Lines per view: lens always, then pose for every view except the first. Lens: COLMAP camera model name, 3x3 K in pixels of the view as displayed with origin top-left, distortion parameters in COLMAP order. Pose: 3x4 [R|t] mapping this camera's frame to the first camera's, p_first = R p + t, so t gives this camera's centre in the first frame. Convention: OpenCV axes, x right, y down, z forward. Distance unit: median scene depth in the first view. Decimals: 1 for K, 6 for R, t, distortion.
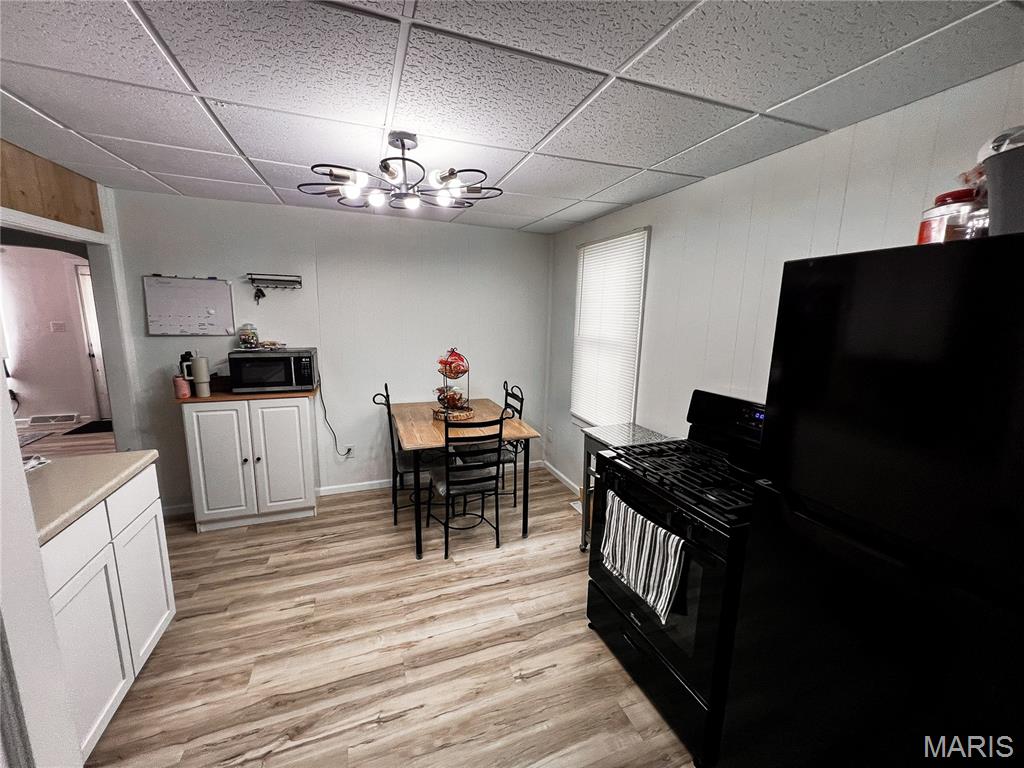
lens RADIAL K [[407.9, 0, 515.6], [0, 407.9, 382.1], [0, 0, 1]] dist [0.012911, -0.000352]
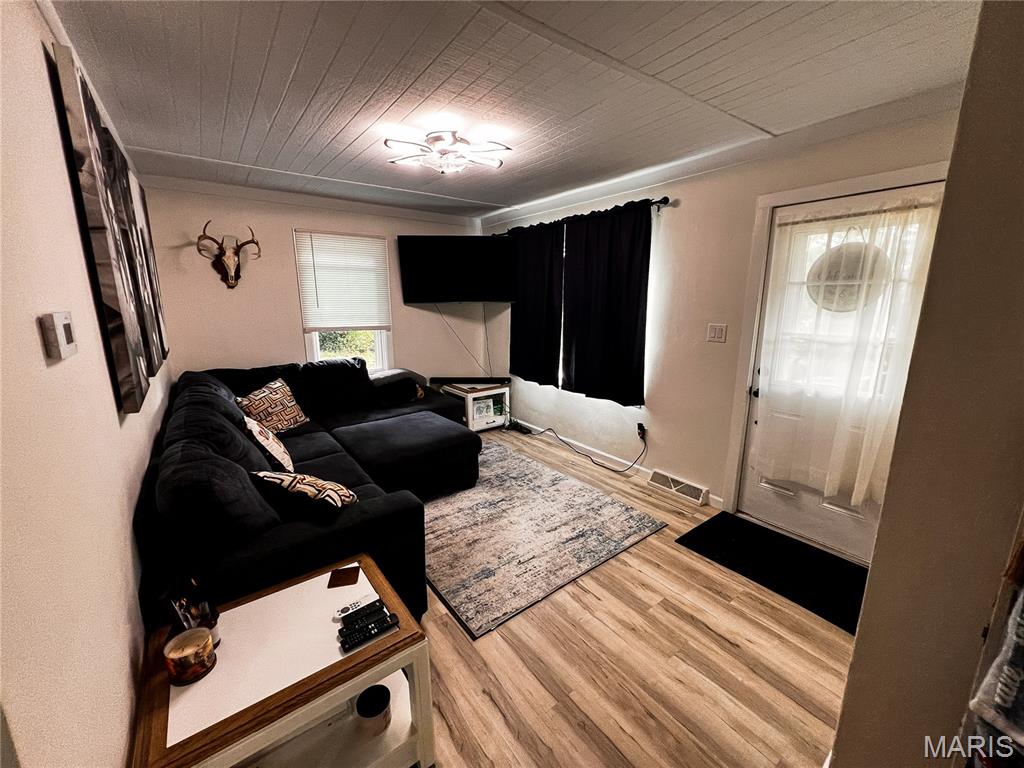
lens RADIAL K [[407.9, 0, 512.7], [0, 407.9, 381.6], [0, 0, 1]] dist [0.012911, -0.000352]
pose [[0.271717, 0.178822, -0.945618, -0.658945], [-0.147692, 0.978694, 0.142638, -0.102560], [0.950977, 0.100903, 0.292339, 0.598604]]
